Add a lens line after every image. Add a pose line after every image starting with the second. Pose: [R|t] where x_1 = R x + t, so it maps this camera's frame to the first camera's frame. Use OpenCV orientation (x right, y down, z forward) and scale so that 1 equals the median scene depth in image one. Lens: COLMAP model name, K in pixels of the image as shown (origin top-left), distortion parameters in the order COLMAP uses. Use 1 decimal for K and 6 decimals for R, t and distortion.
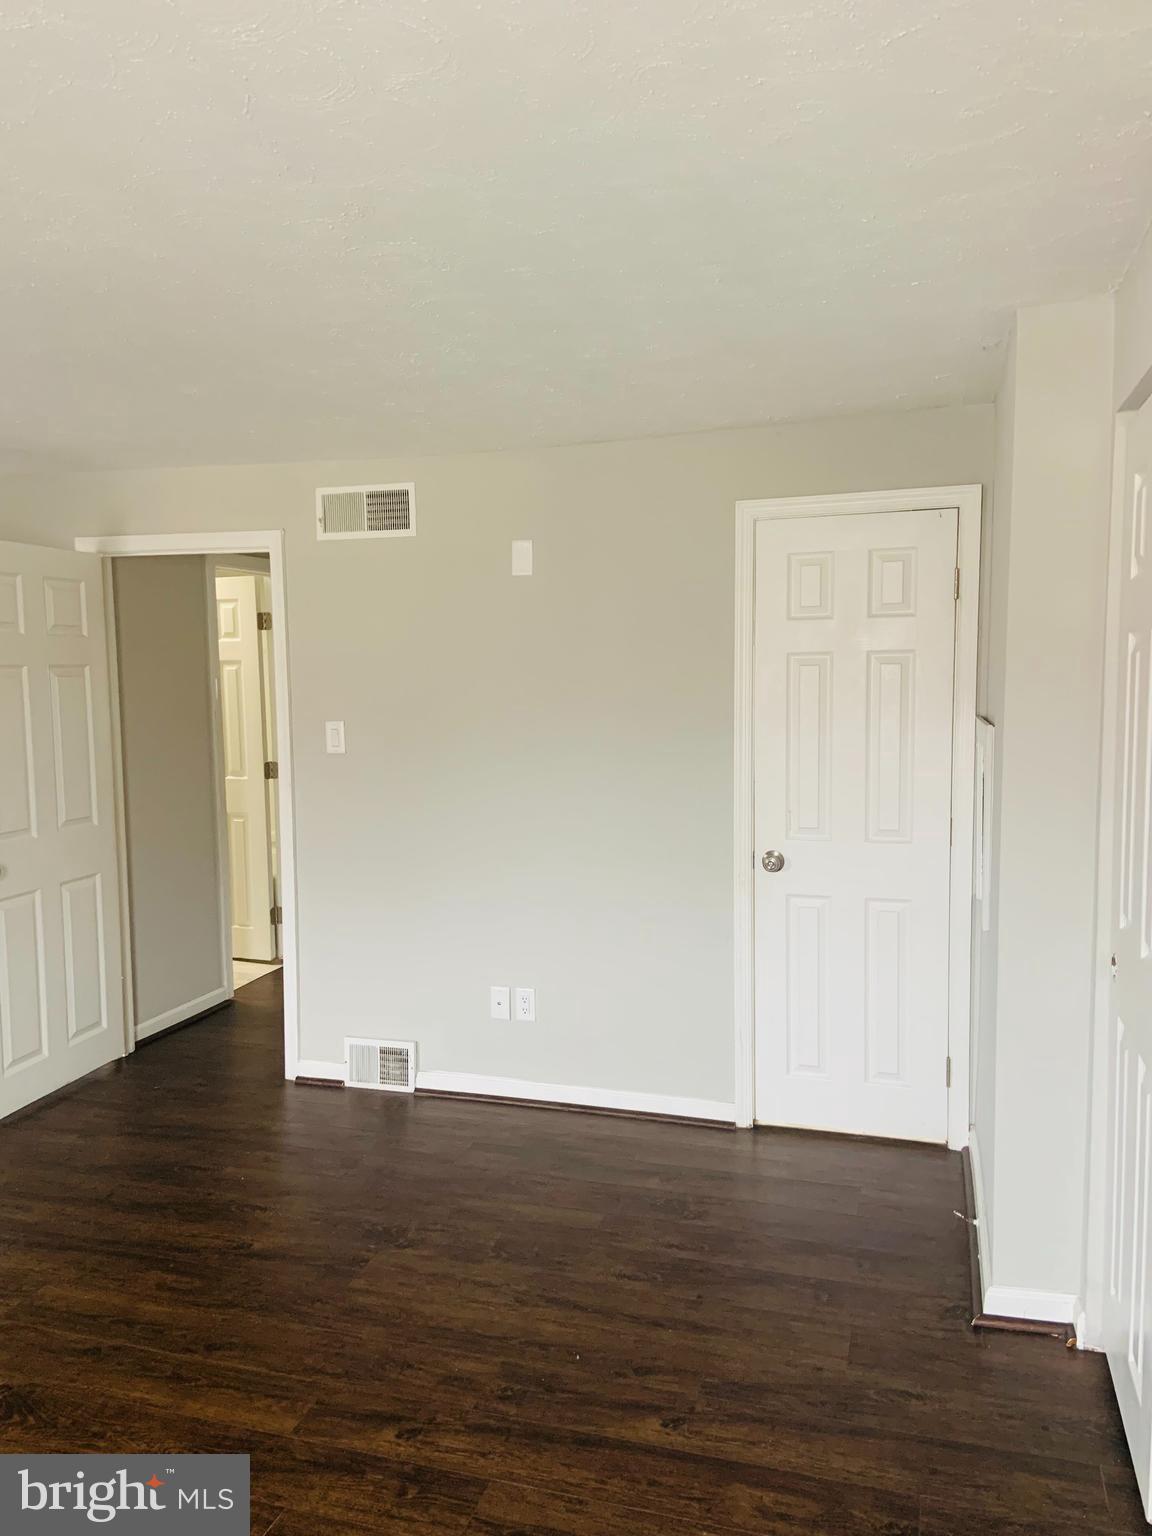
lens RADIAL K [[1155.9, 0, 571.3], [0, 1155.9, 761.9], [0, 0, 1]] dist [0.107955, -0.134593]
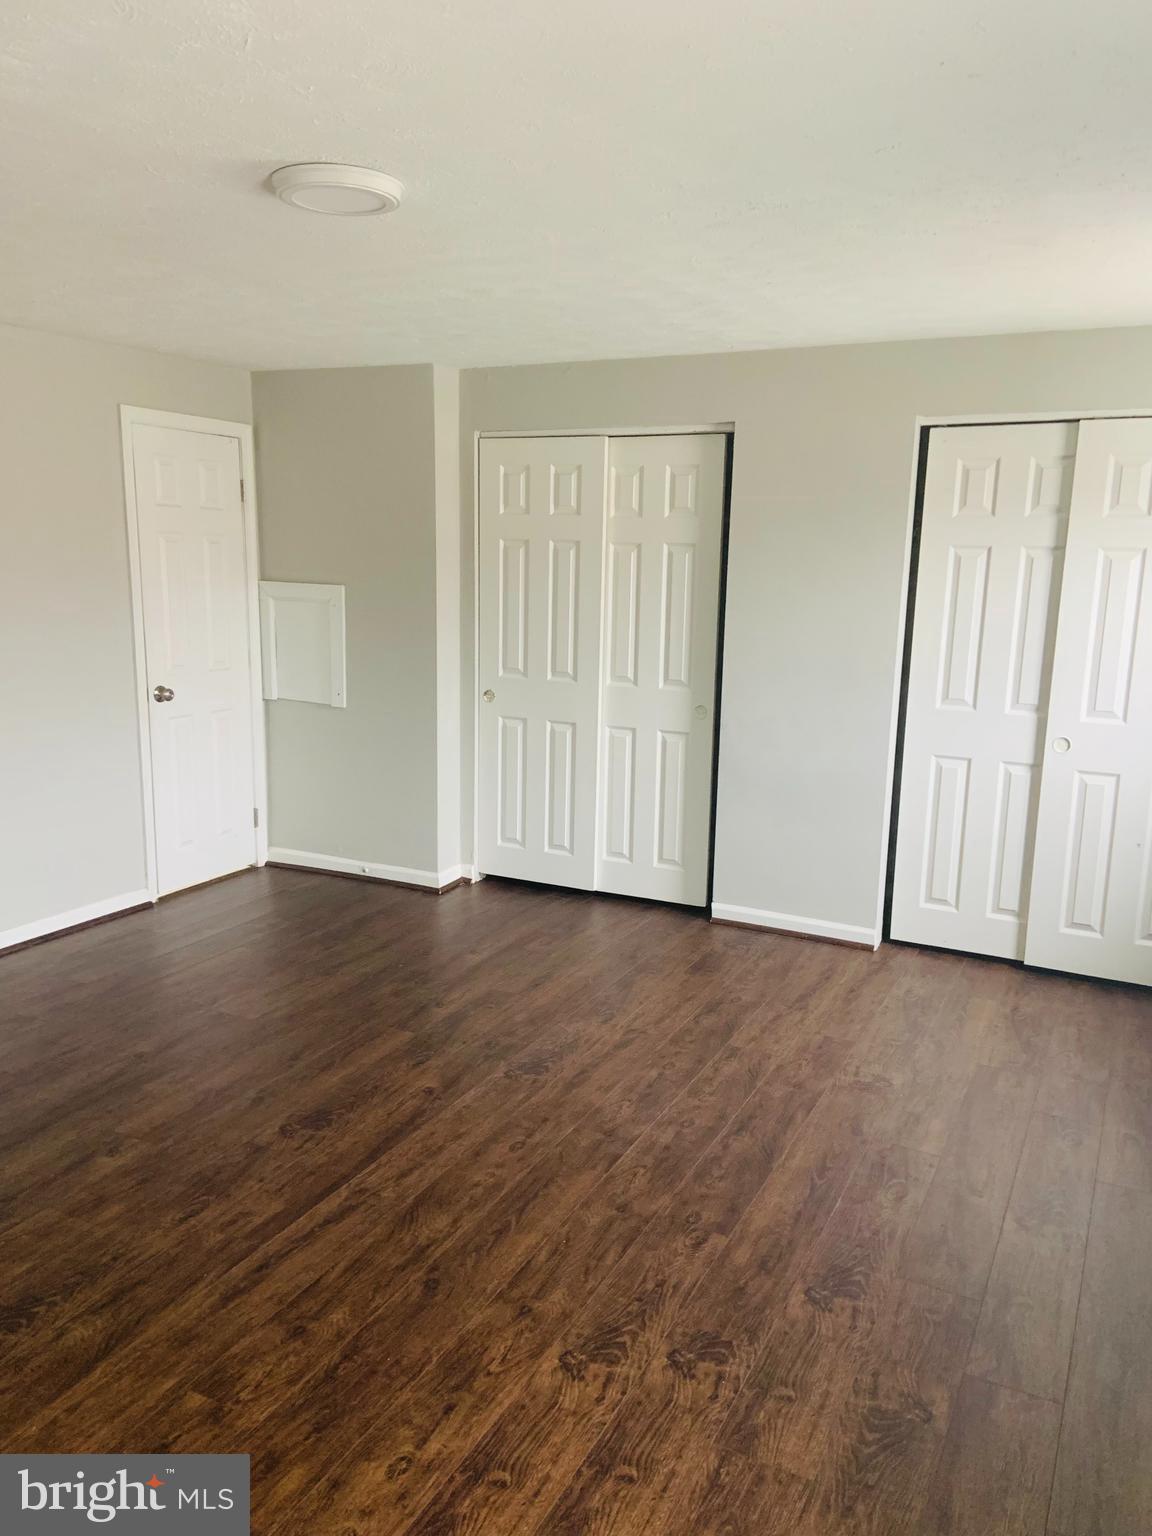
lens RADIAL K [[1155.9, 0, 591.2], [0, 1155.9, 773.2], [0, 0, 1]] dist [0.107955, -0.134593]
pose [[0.154939, -0.167986, 0.973537, -1.083850], [0.058884, 0.985256, 0.160637, -0.010400], [-0.986168, 0.032437, 0.162546, 0.323919]]
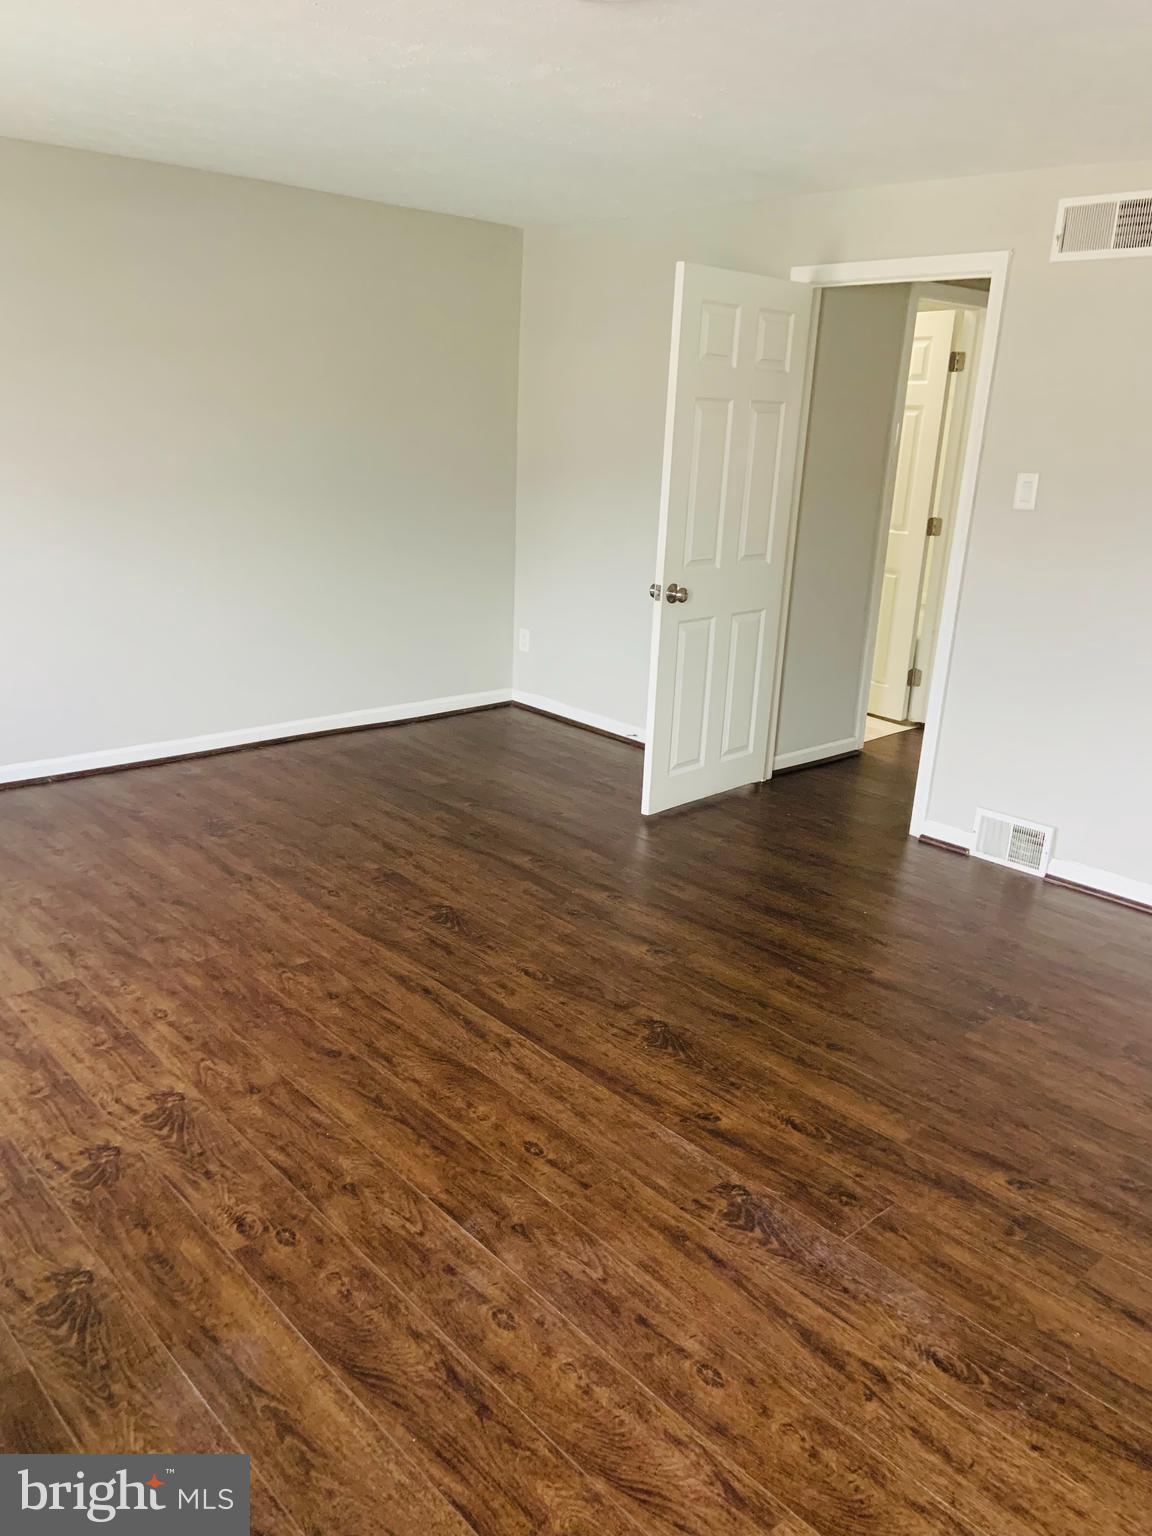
lens RADIAL K [[1155.9, 0, 561.5], [0, 1155.9, 763.1], [0, 0, 1]] dist [0.107955, -0.134593]
pose [[0.859233, 0.188662, -0.475526, -0.040097], [-0.090648, 0.970955, 0.221427, 0.016112], [0.503489, -0.147152, 0.851379, -0.009811]]
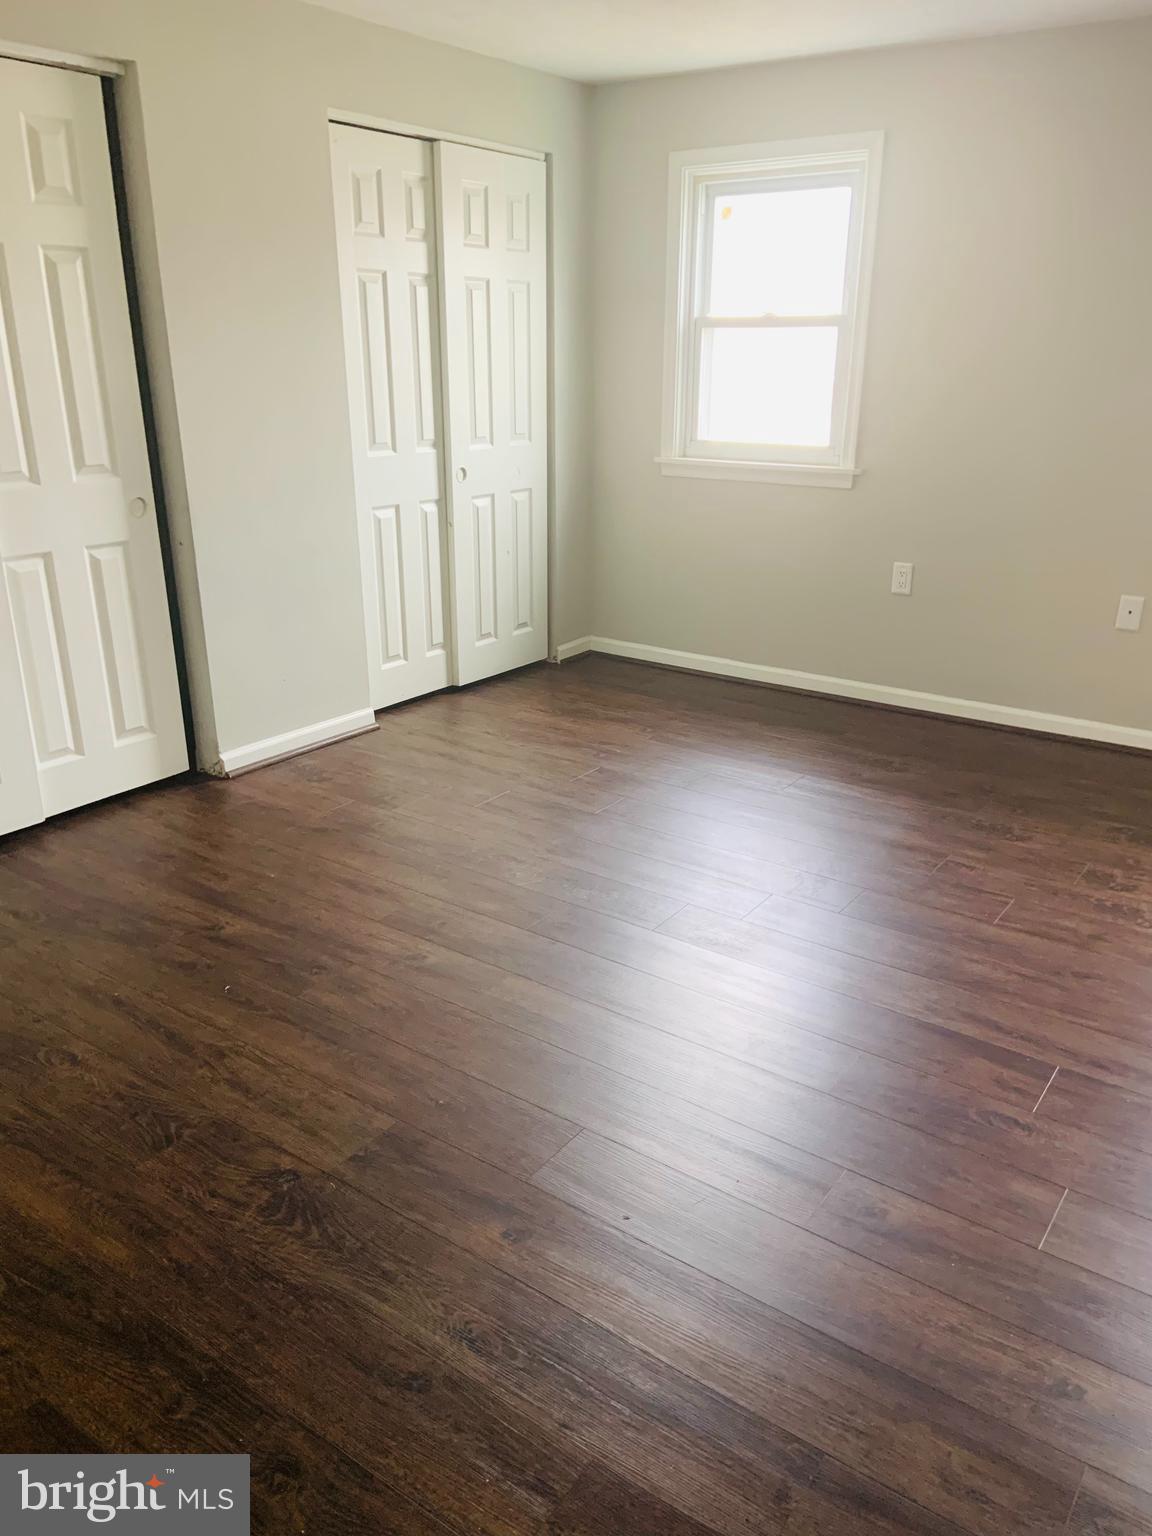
lens RADIAL K [[1155.9, 0, 586.3], [0, 1155.9, 771.0], [0, 0, 1]] dist [0.107955, -0.134593]
pose [[-0.952844, -0.101996, 0.285806, -0.394044], [0.027038, 0.909542, 0.414732, -0.048107], [-0.302253, 0.402903, -0.863894, 1.209718]]
